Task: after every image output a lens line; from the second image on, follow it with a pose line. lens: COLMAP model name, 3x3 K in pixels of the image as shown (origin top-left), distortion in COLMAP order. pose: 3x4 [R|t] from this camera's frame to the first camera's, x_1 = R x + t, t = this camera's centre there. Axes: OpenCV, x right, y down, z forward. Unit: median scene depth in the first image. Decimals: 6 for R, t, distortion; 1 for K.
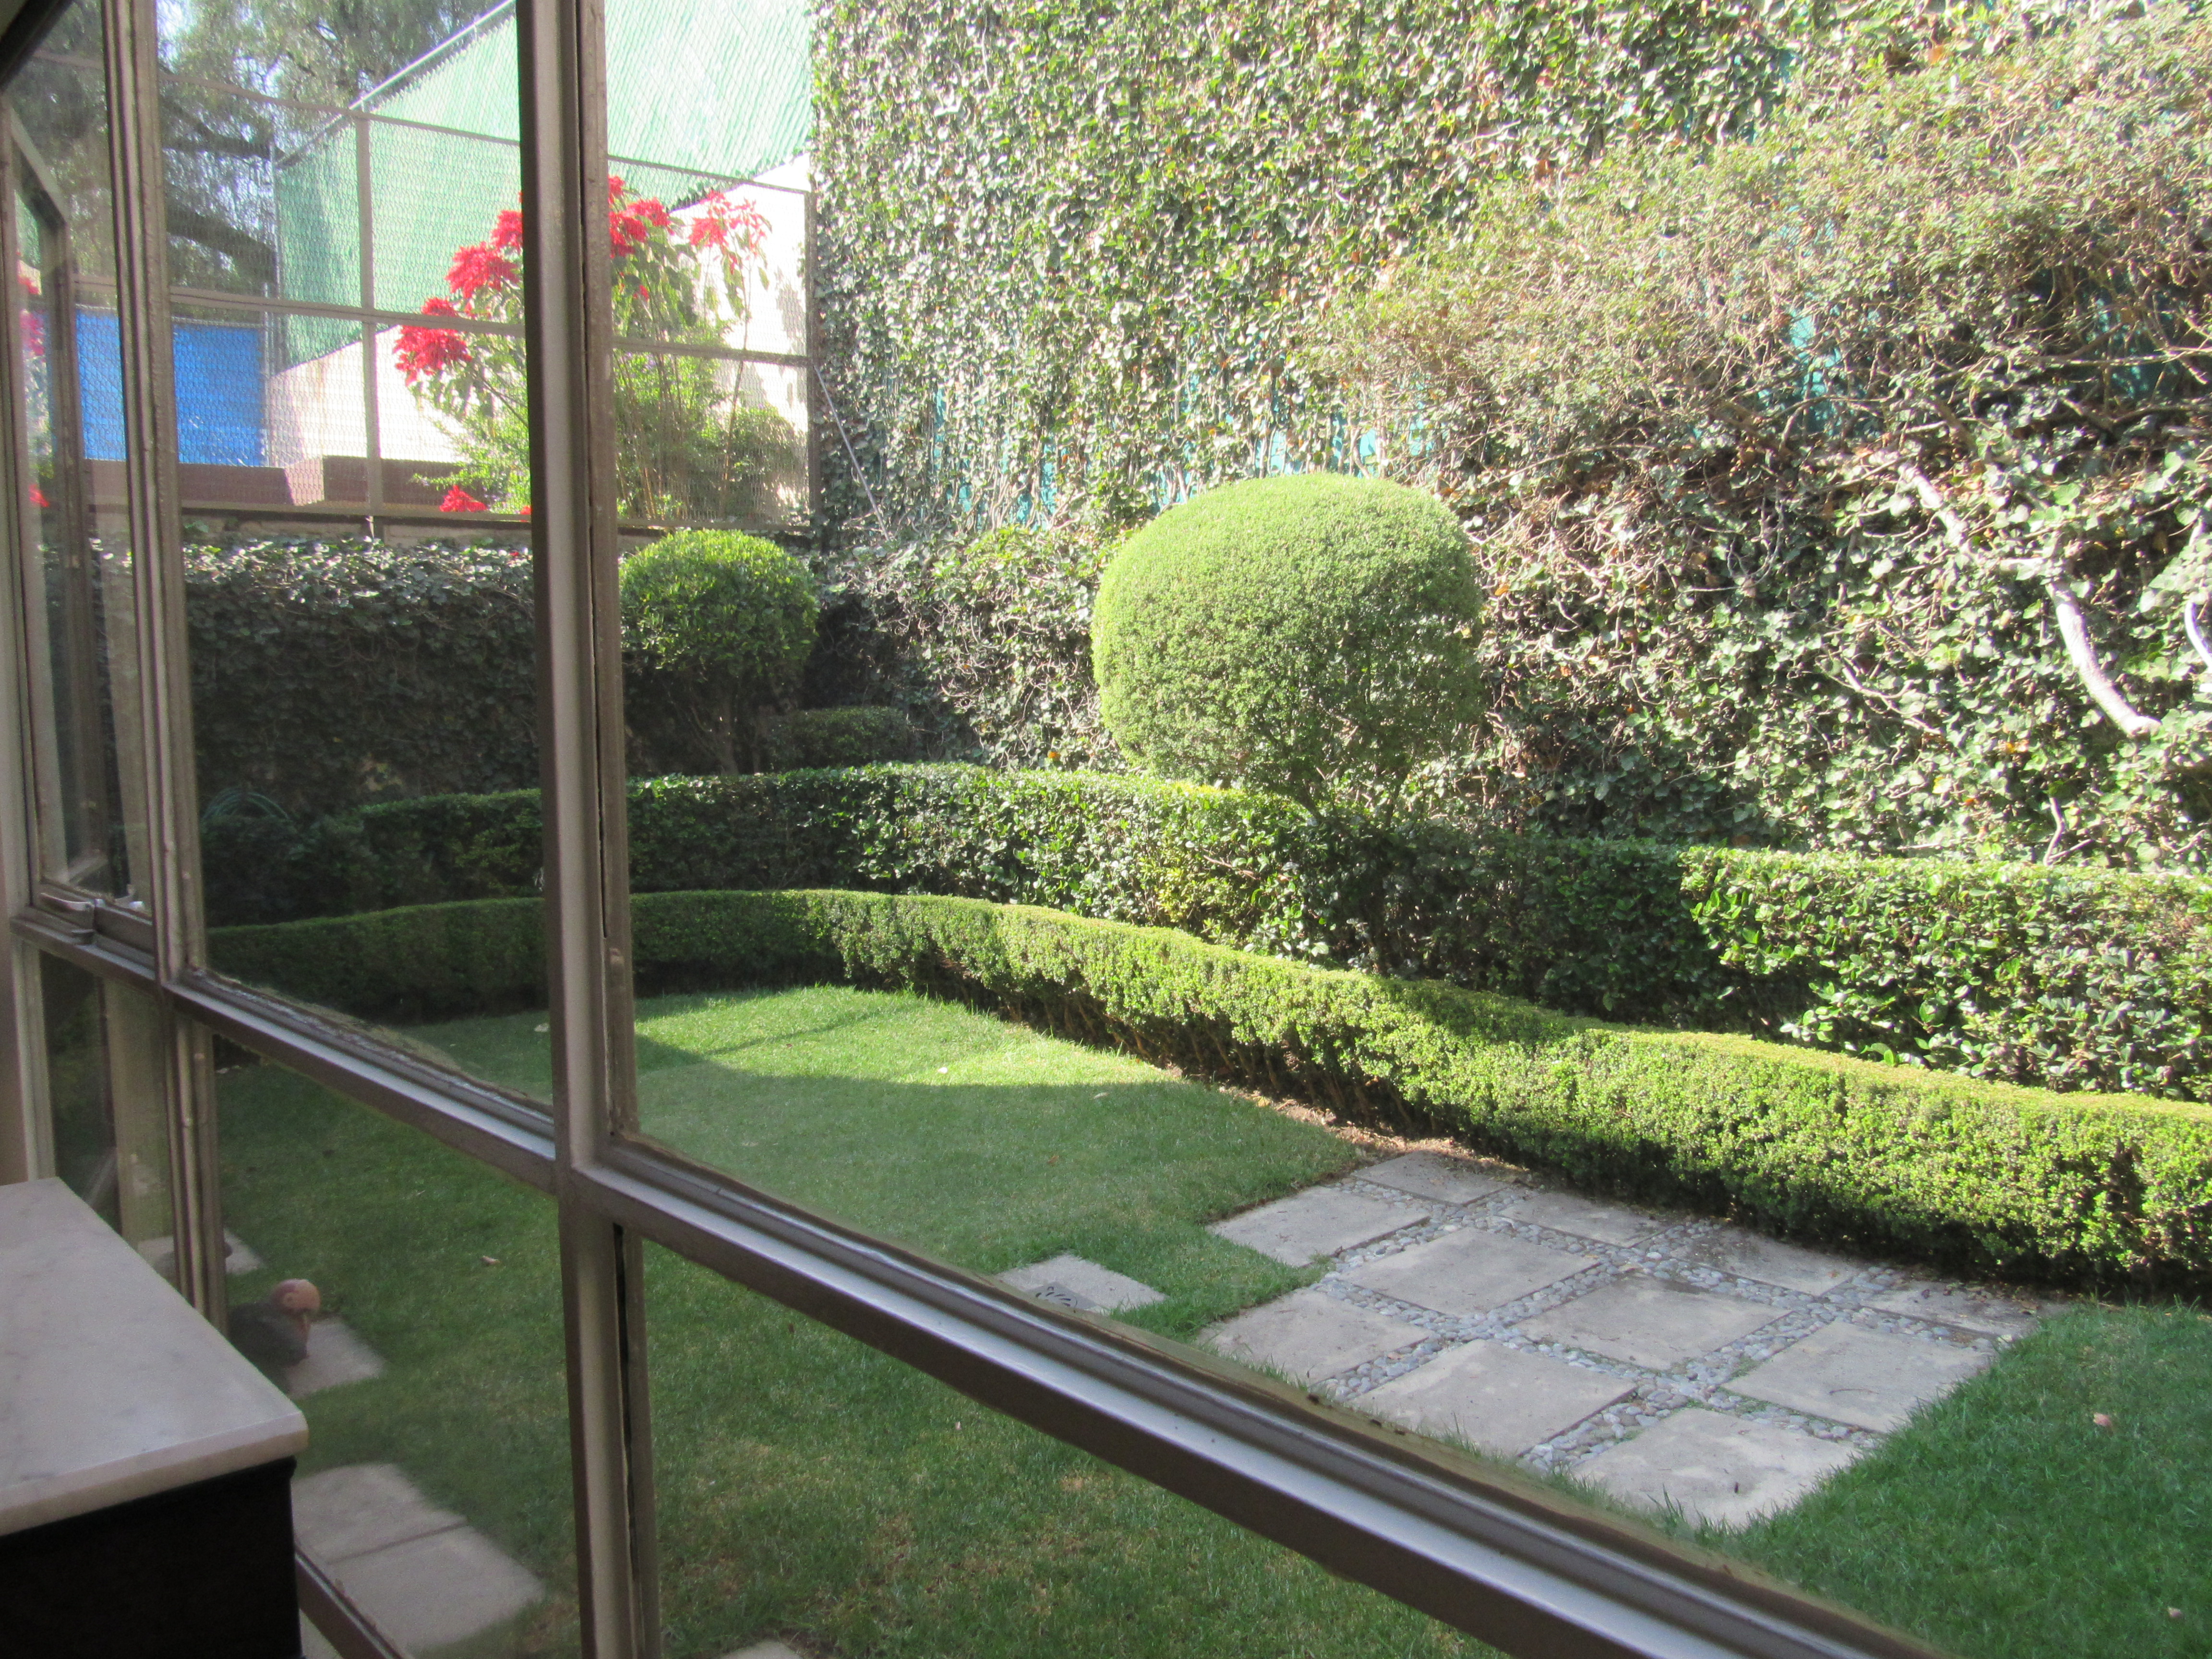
lens RADIAL K [[1835.9, 0, 1106.0], [0, 1835.9, 829.5], [0, 0, 1]] dist [-0.023433, 0.008737]
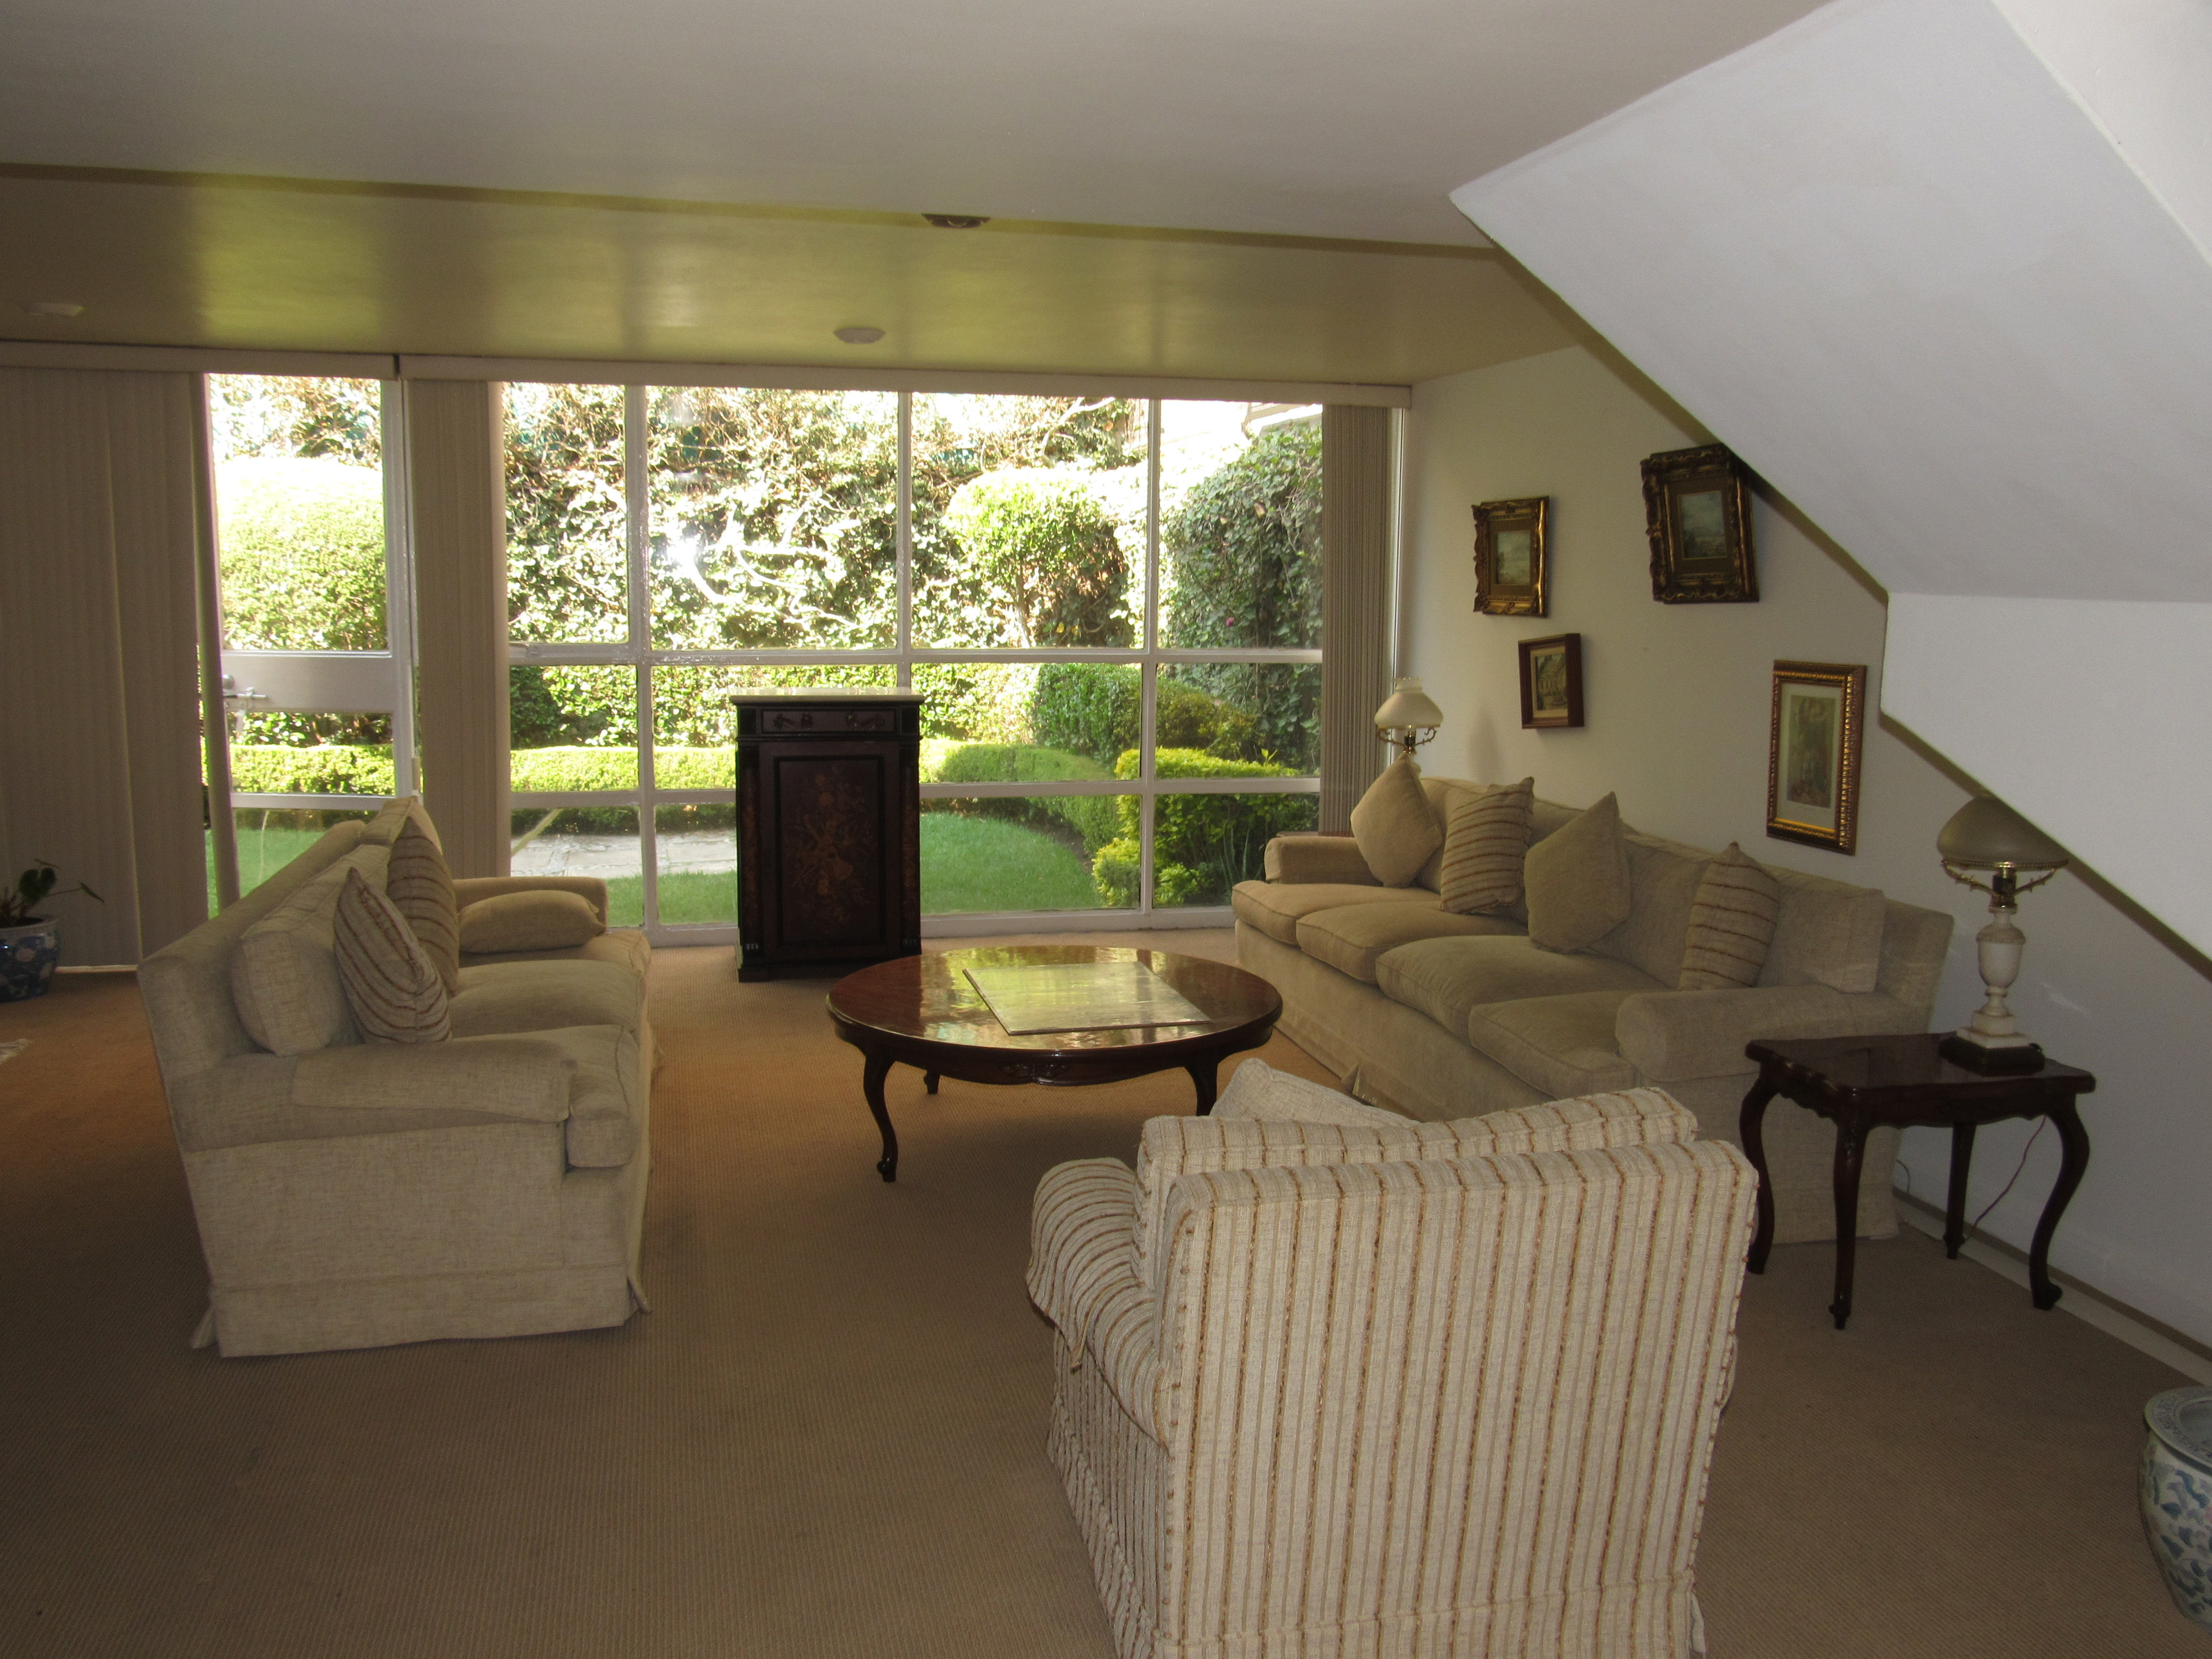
lens RADIAL K [[1835.9, 0, 1106.0], [0, 1835.9, 829.5], [0, 0, 1]] dist [-0.023433, 0.008737]
pose [[0.473322, -0.108707, 0.874156, -1.056480], [0.065304, 0.993956, 0.088245, 0.052232], [-0.878465, 0.015318, 0.477561, -0.482994]]
